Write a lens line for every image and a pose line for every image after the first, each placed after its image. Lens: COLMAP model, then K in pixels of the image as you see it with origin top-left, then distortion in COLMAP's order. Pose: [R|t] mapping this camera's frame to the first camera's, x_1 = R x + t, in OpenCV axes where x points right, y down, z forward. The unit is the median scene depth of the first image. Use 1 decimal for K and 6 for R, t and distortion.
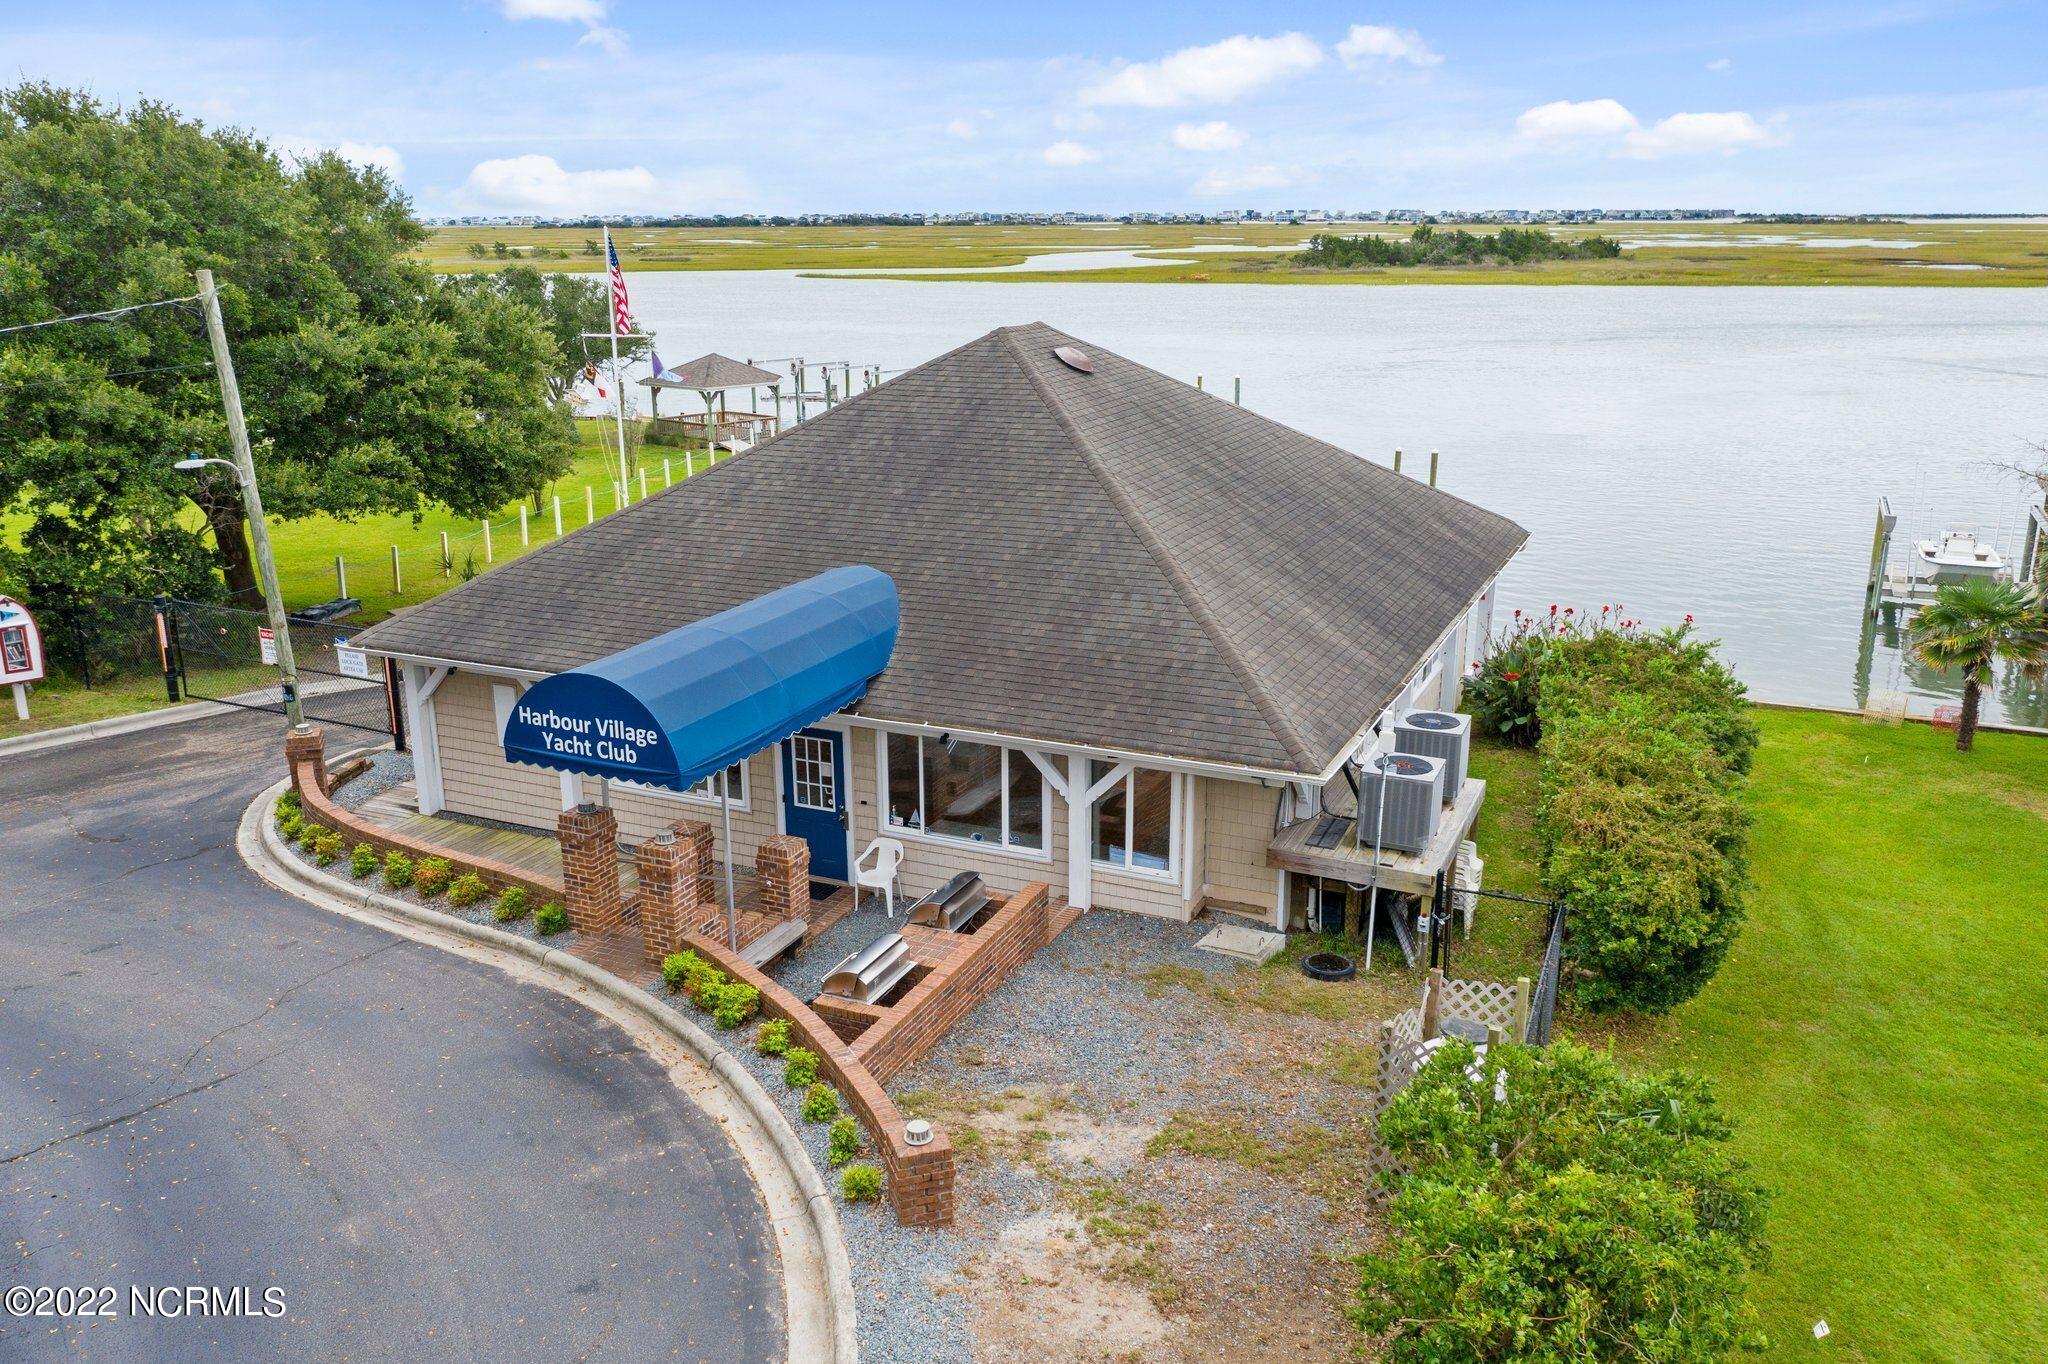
lens RADIAL K [[1632.2, 0, 1024.0], [0, 1632.2, 682.0], [0, 0, 1]] dist [-0.014776, -0.000684]
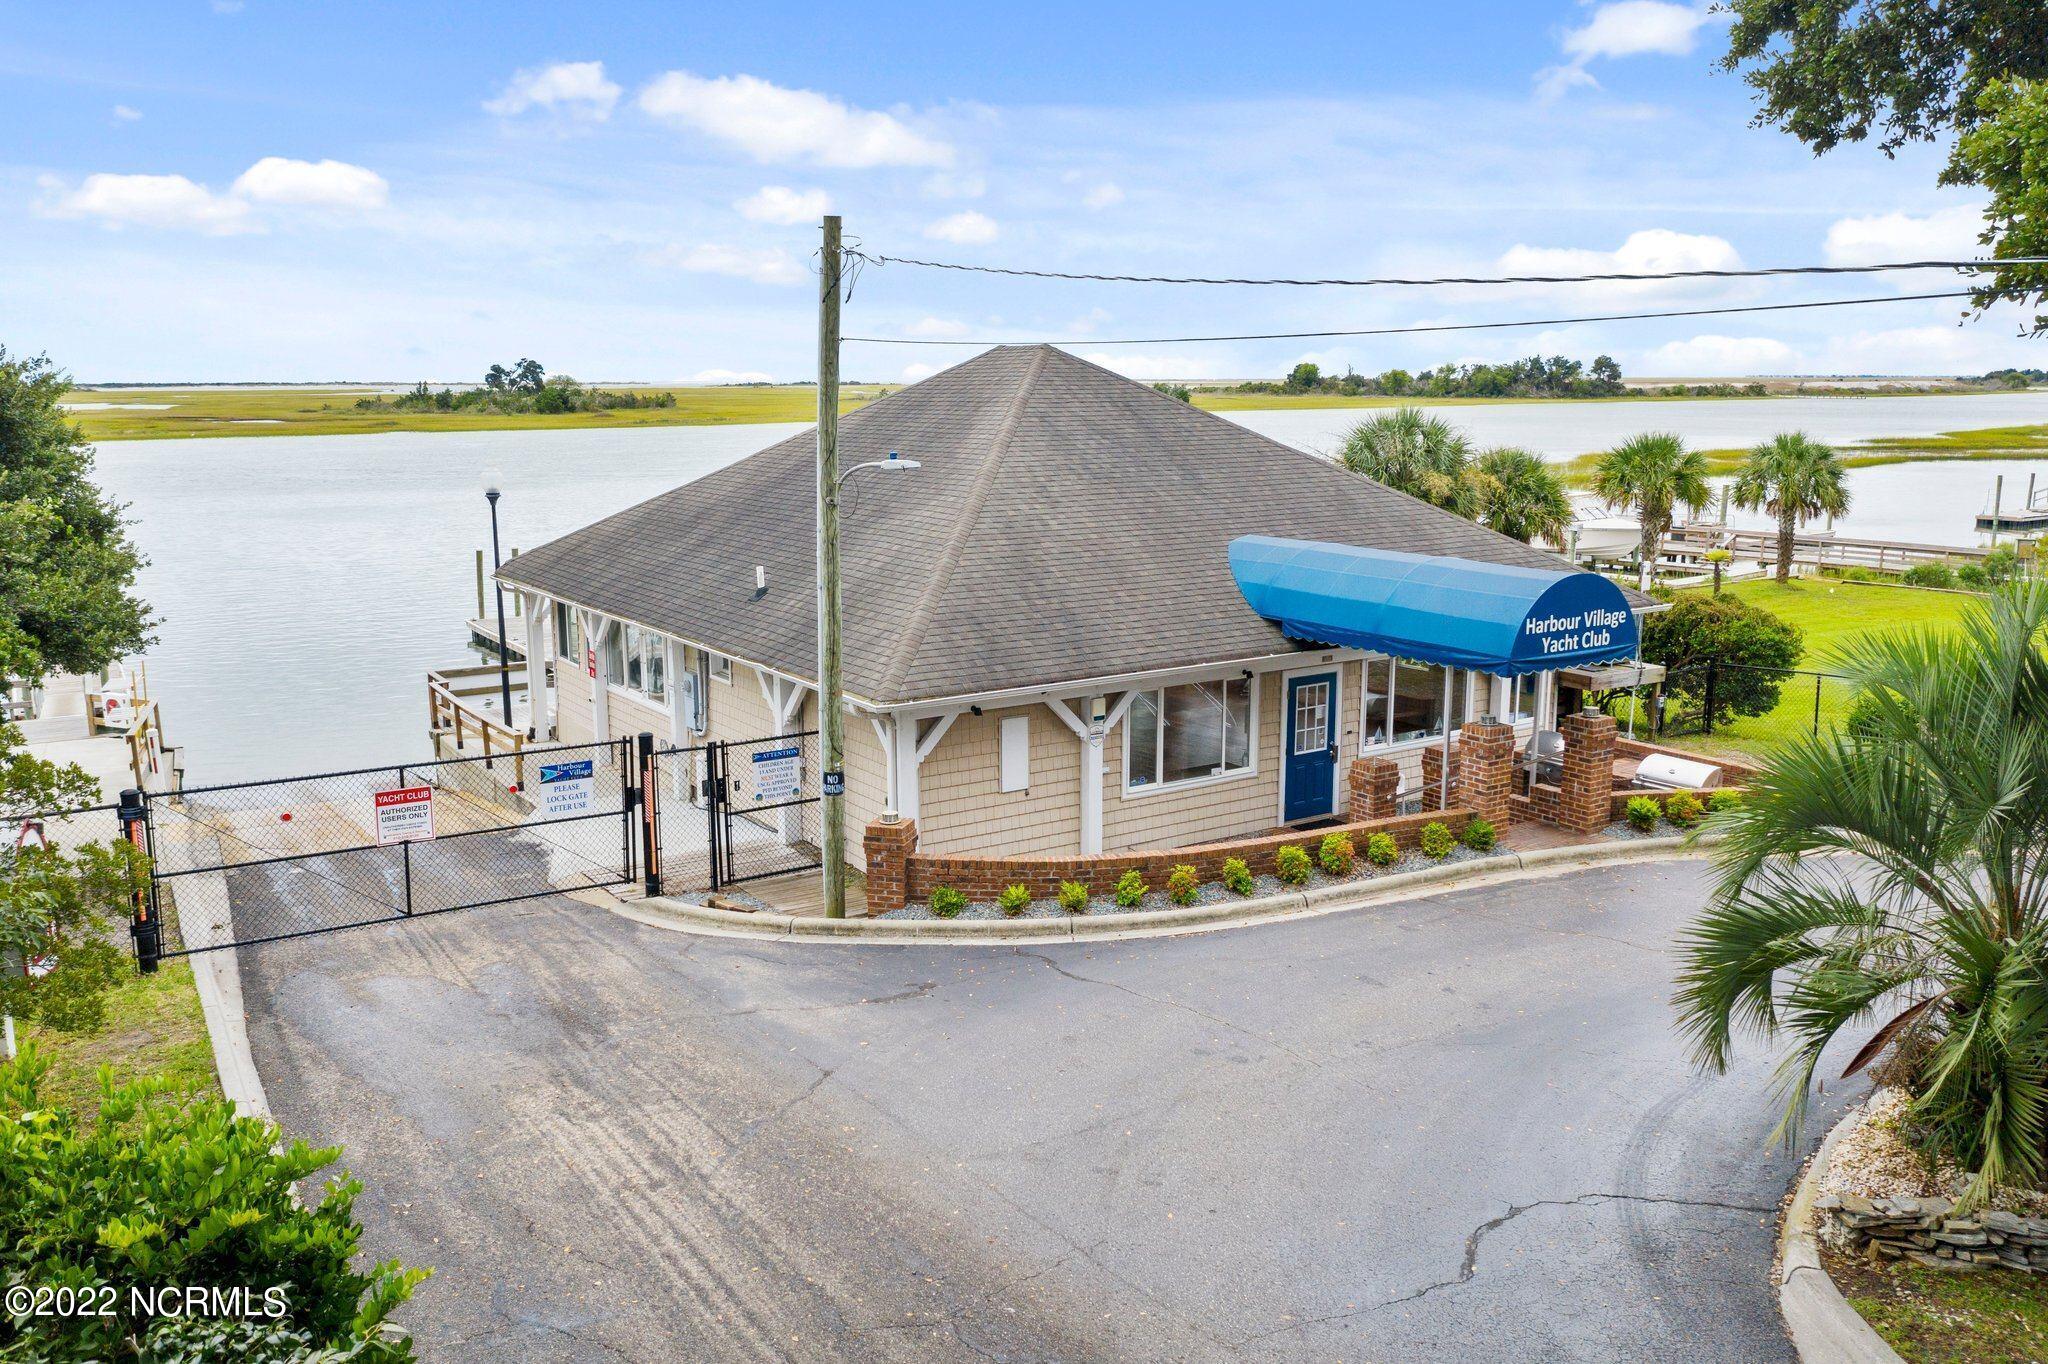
lens RADIAL K [[1632.2, 0, 1024.0], [0, 1632.2, 682.0], [0, 0, 1]] dist [-0.014776, -0.000684]
pose [[0.517814, -0.148425, 0.842519, -1.309680], [0.231256, 0.972455, 0.029185, -0.049616], [-0.823644, 0.179726, 0.537875, 0.657545]]
